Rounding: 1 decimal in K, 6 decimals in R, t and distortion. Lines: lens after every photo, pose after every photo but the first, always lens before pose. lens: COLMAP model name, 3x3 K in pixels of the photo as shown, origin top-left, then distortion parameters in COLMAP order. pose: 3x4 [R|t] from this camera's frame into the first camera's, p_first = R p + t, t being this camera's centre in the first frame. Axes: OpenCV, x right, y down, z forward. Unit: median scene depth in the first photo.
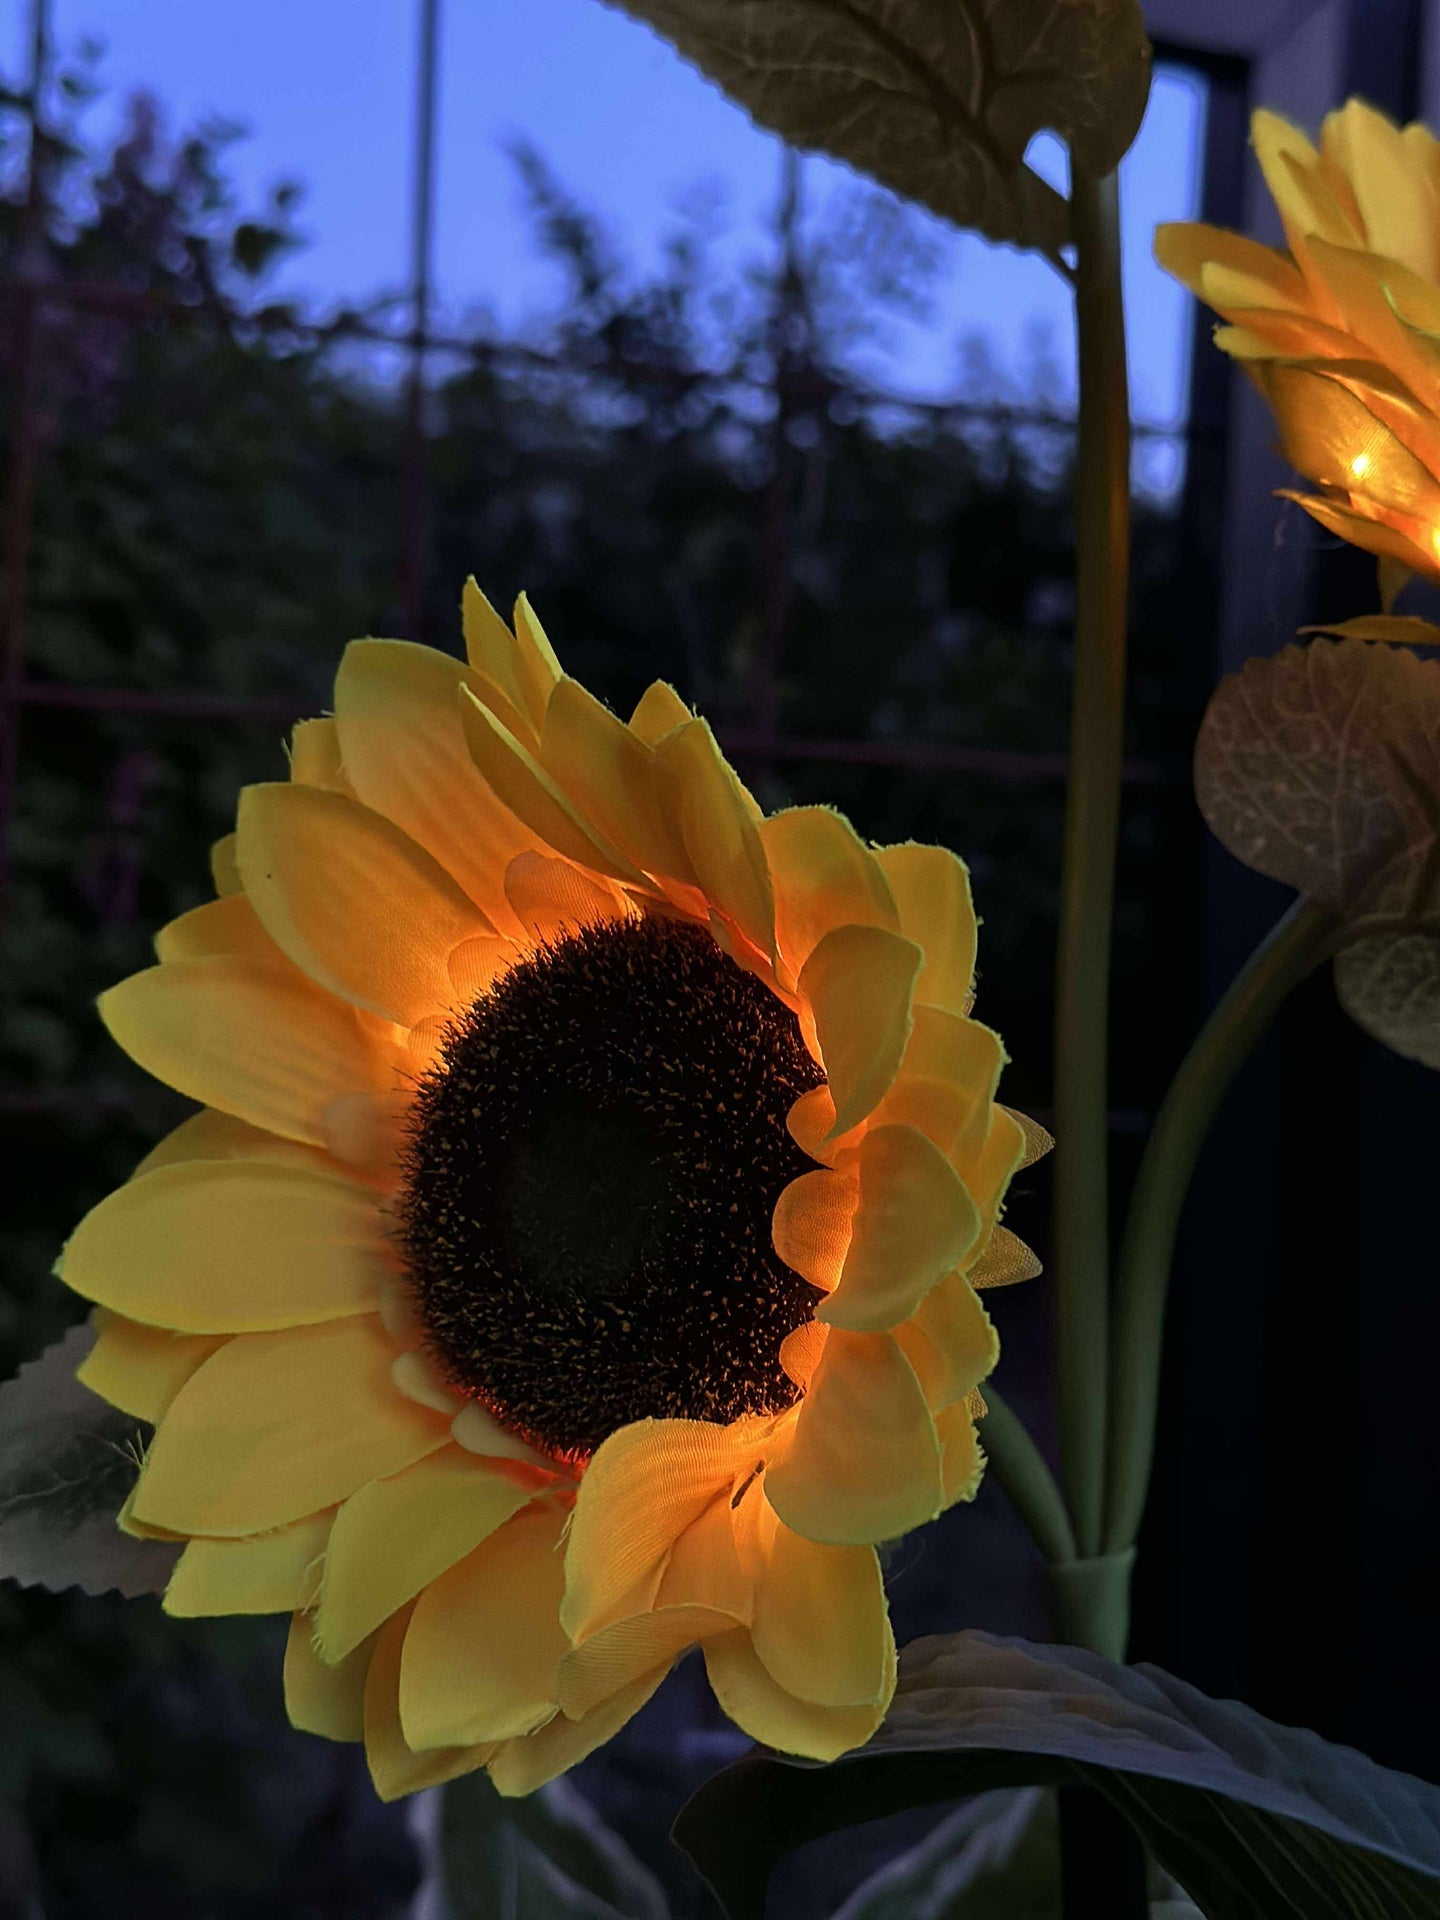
lens RADIAL K [[2841.5, 0, 653.4], [0, 2841.5, 956.7], [0, 0, 1]] dist [-0.035278, -0.112689]
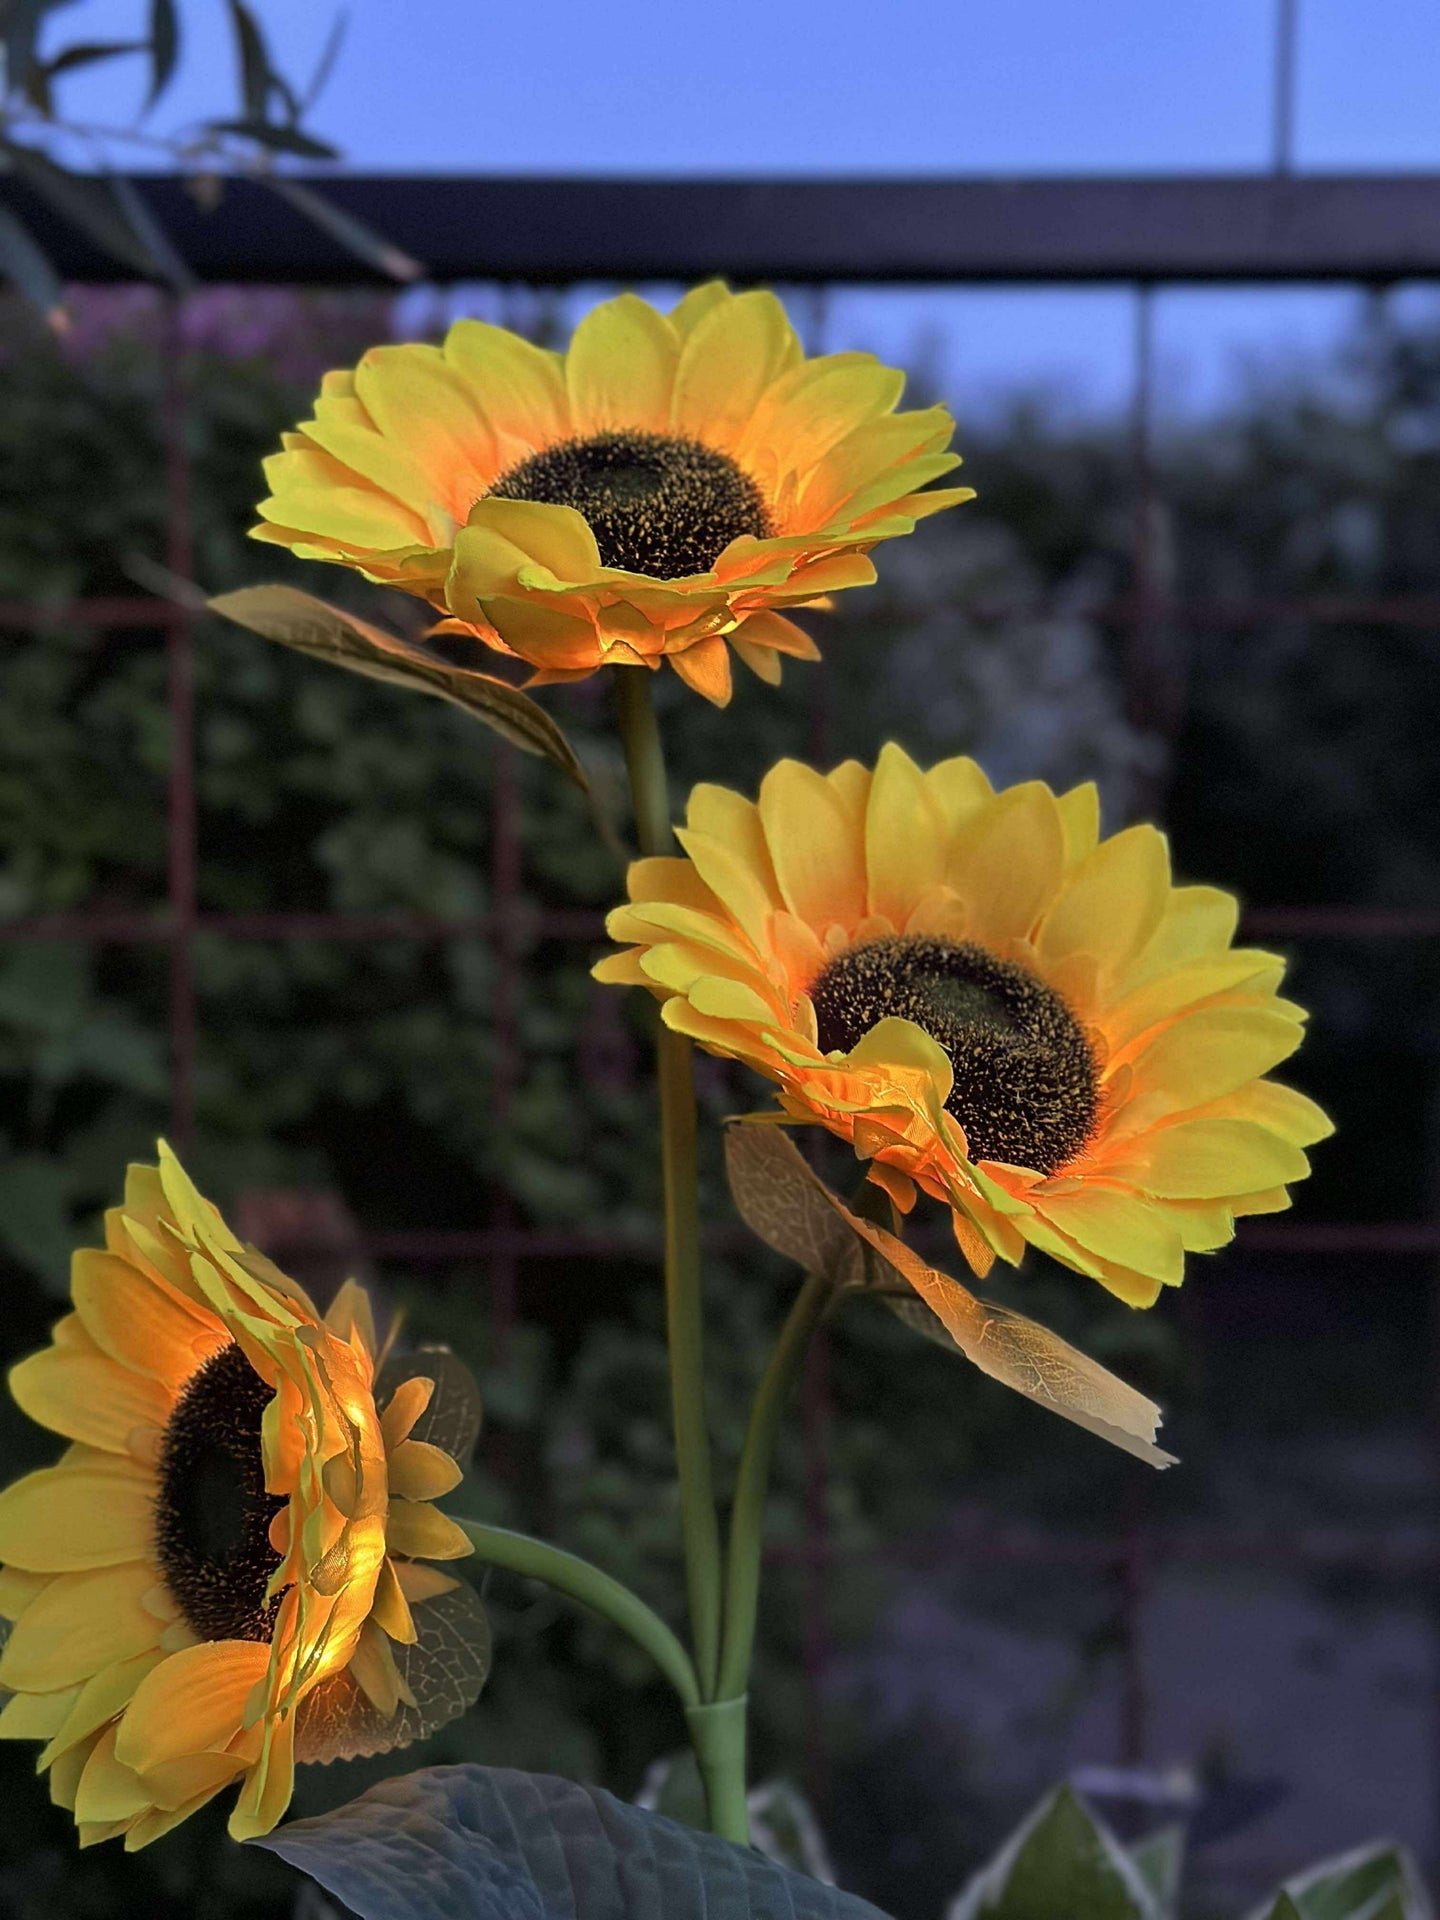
lens RADIAL K [[2840.3, 0, 720.1], [0, 2840.3, 925.8], [0, 0, 1]] dist [-0.025580, -0.190203]
pose [[0.947415, -0.047090, -0.316523, 0.775411], [0.047512, 0.998850, -0.006388, -0.225857], [0.316460, -0.008987, 0.948563, -0.499194]]
